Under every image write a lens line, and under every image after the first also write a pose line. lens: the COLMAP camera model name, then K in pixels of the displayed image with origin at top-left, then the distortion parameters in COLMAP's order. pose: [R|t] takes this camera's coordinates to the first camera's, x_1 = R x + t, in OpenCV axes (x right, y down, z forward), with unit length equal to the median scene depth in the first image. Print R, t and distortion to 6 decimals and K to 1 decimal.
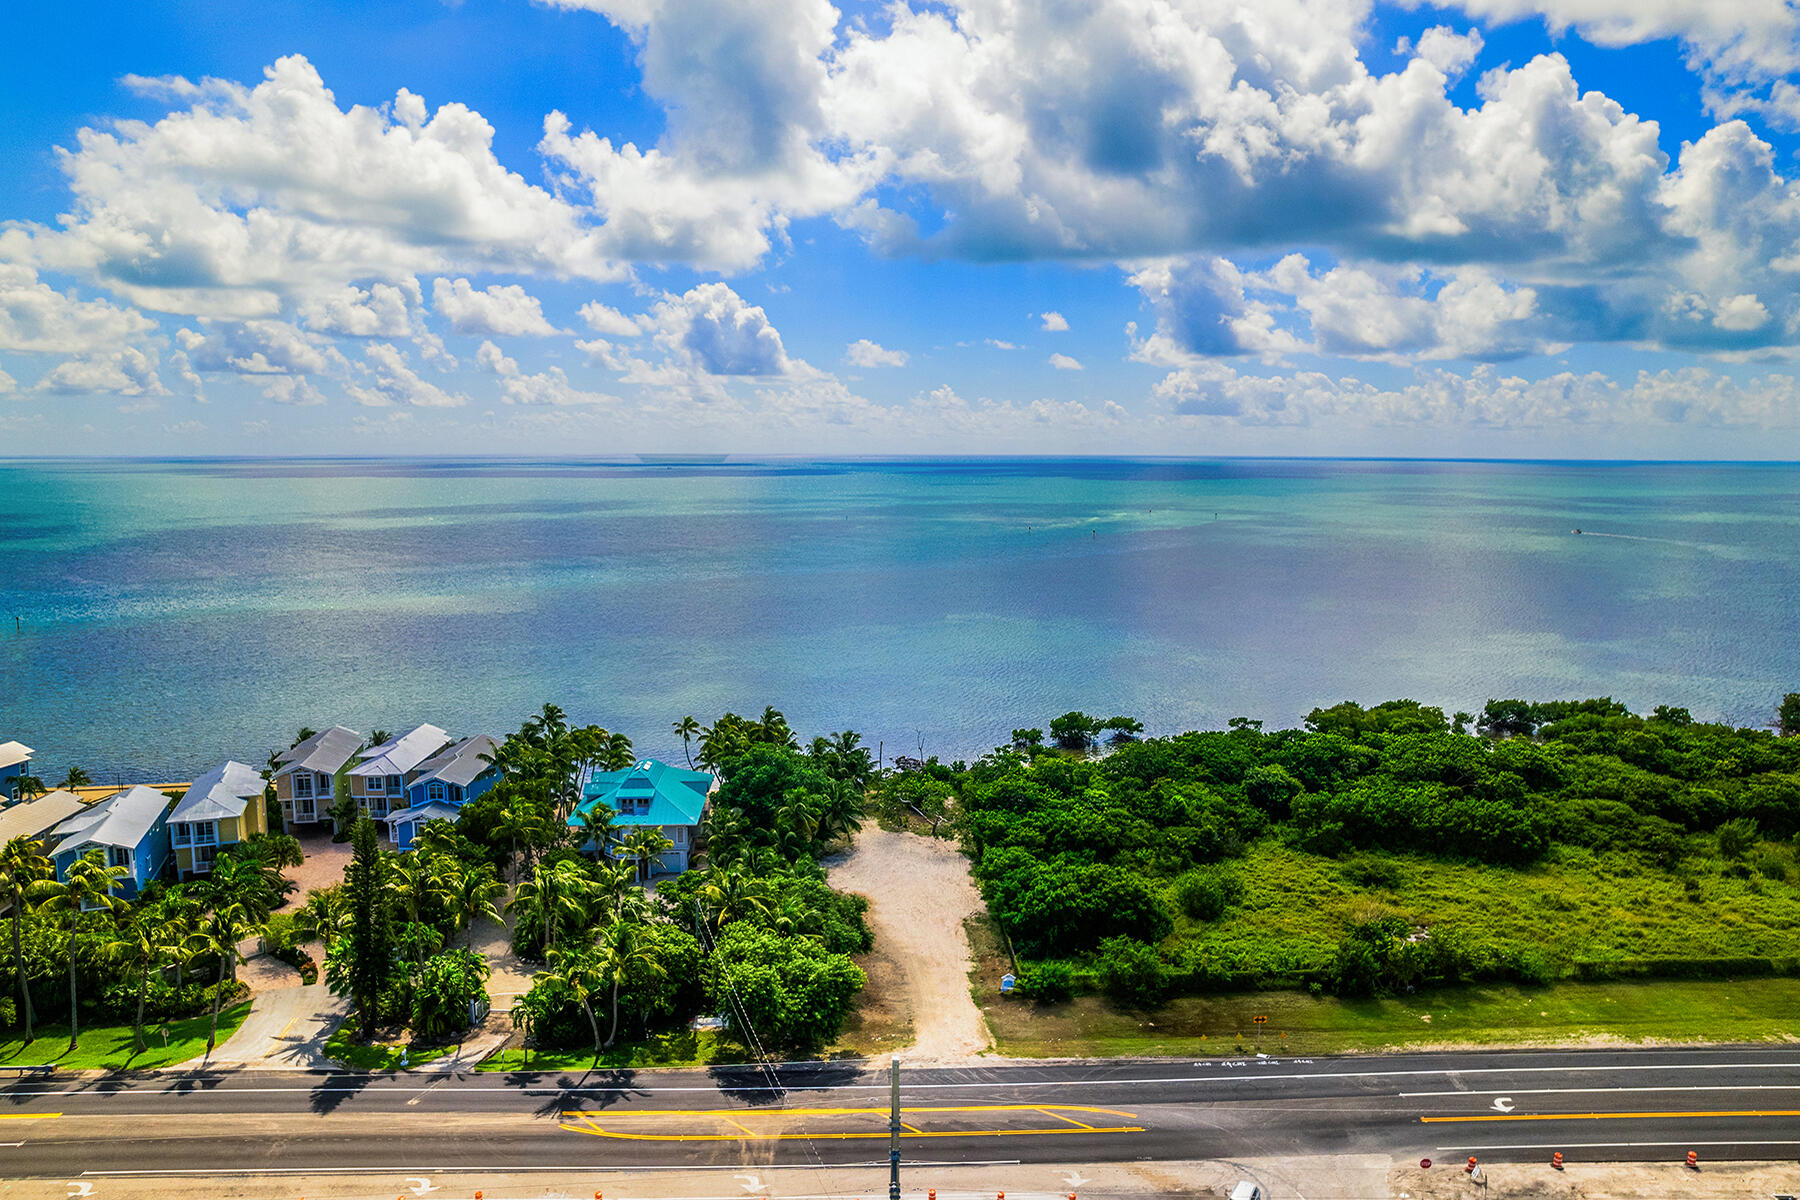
lens RADIAL K [[1239.0, 0, 900.0], [0, 1239.0, 600.0], [0, 0, 1]] dist [-0.002114, -0.001750]
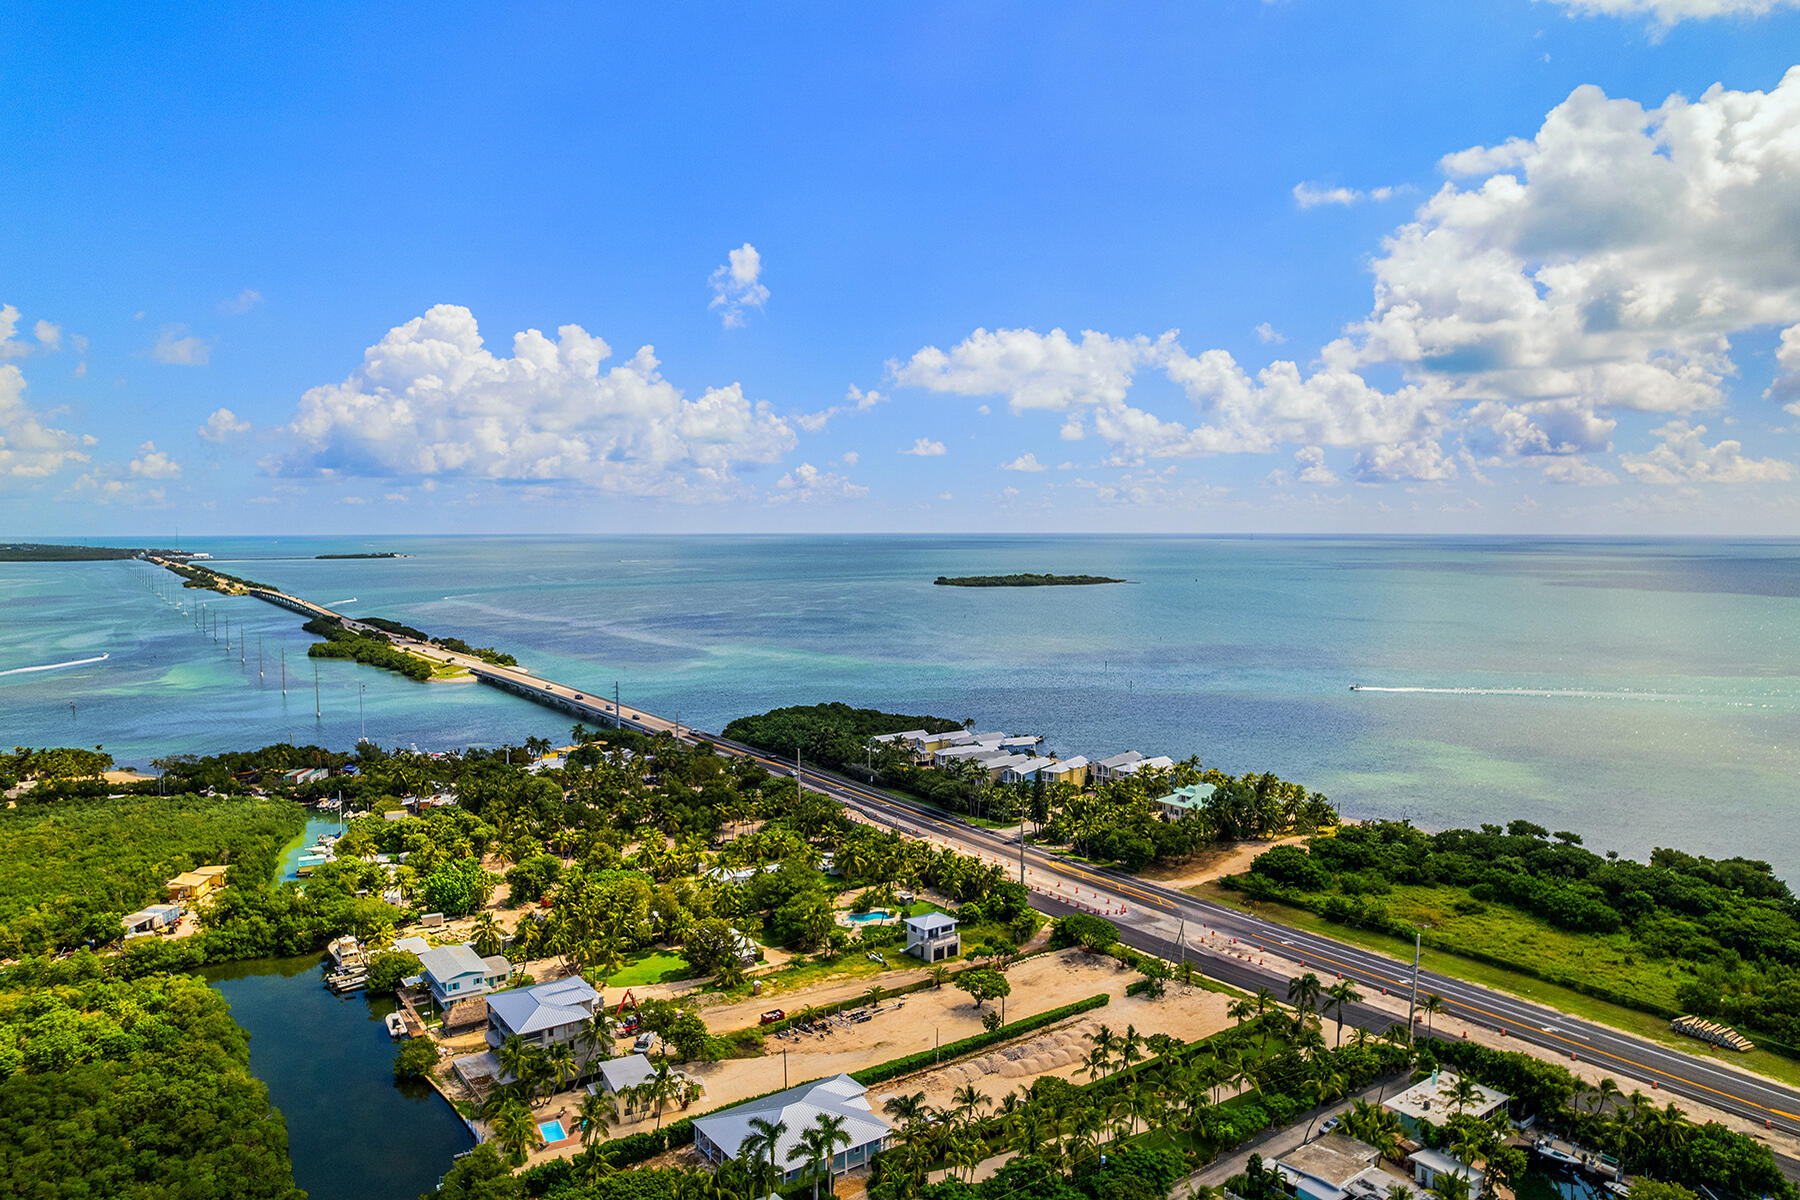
lens RADIAL K [[1239.0, 0, 900.0], [0, 1239.0, 600.0], [0, 0, 1]] dist [-0.002114, -0.001750]
pose [[0.565585, 0.059481, -0.822542, 1.933529], [-0.094741, 0.995478, 0.006843, -0.247112], [0.819230, 0.074058, 0.568663, -1.148017]]
